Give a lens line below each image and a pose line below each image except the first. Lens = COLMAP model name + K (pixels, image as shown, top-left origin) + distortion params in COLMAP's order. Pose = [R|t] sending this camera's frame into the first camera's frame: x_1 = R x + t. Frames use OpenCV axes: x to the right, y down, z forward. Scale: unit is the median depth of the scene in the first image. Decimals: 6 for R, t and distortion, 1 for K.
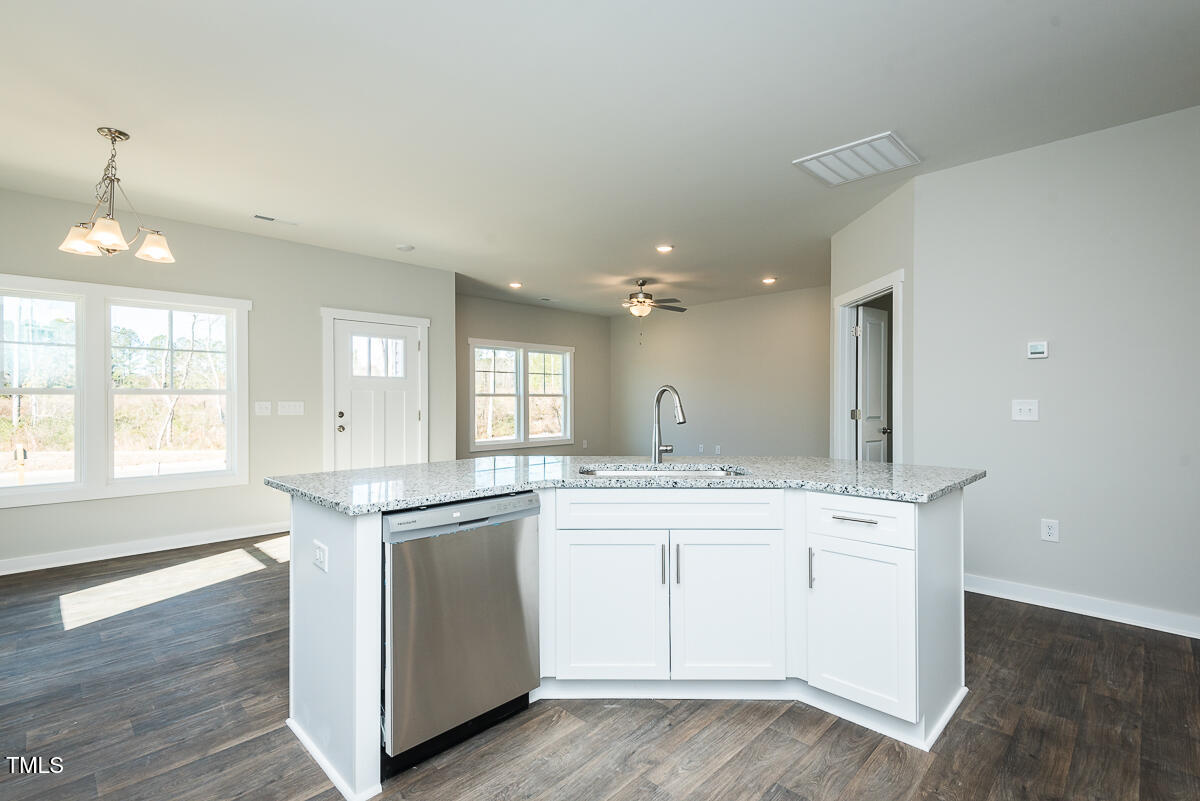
lens RADIAL K [[551.3, 0, 598.5], [0, 551.3, 396.0], [0, 0, 1]] dist [0.017663, -0.008928]
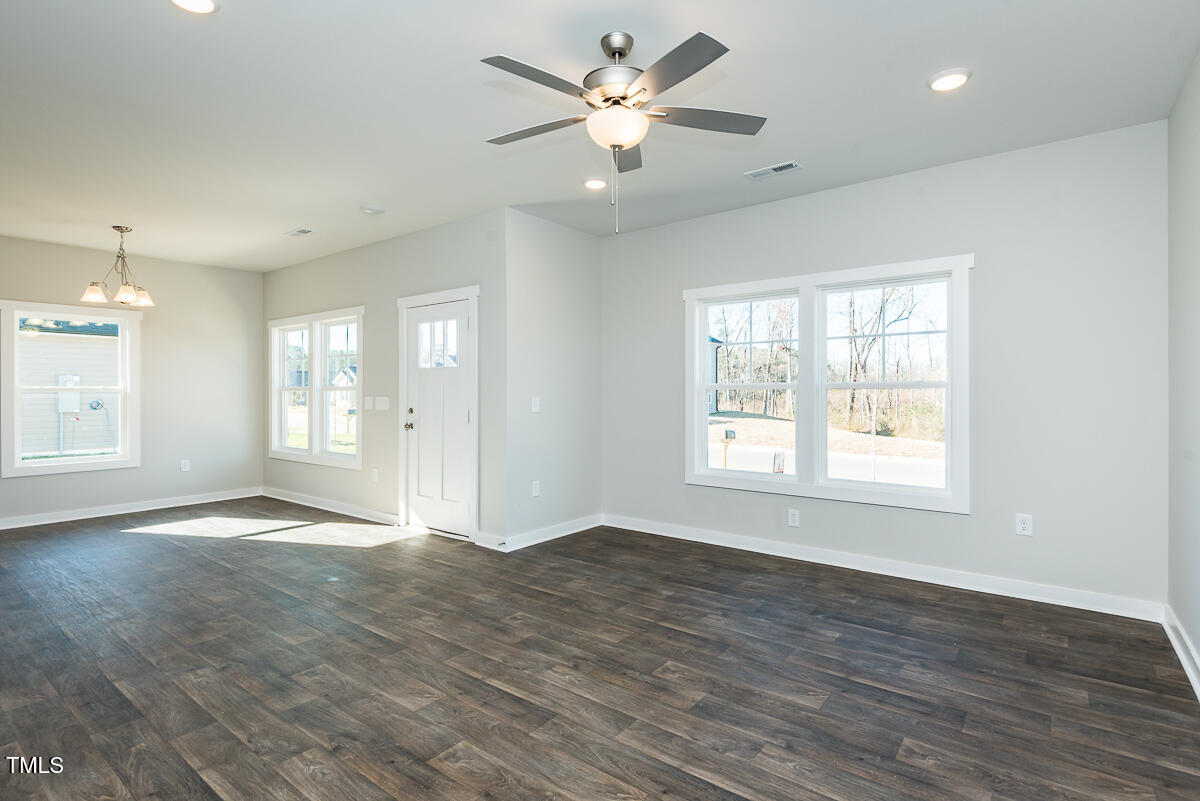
lens RADIAL K [[584.8, 0, 599.9], [0, 584.8, 403.0], [0, 0, 1]] dist [0.012817, -0.009906]
pose [[0.121612, 0.025123, -0.992260, 0.364725], [0.007489, 0.999628, 0.026227, -0.002121], [0.992549, -0.010621, 0.121379, 0.804194]]
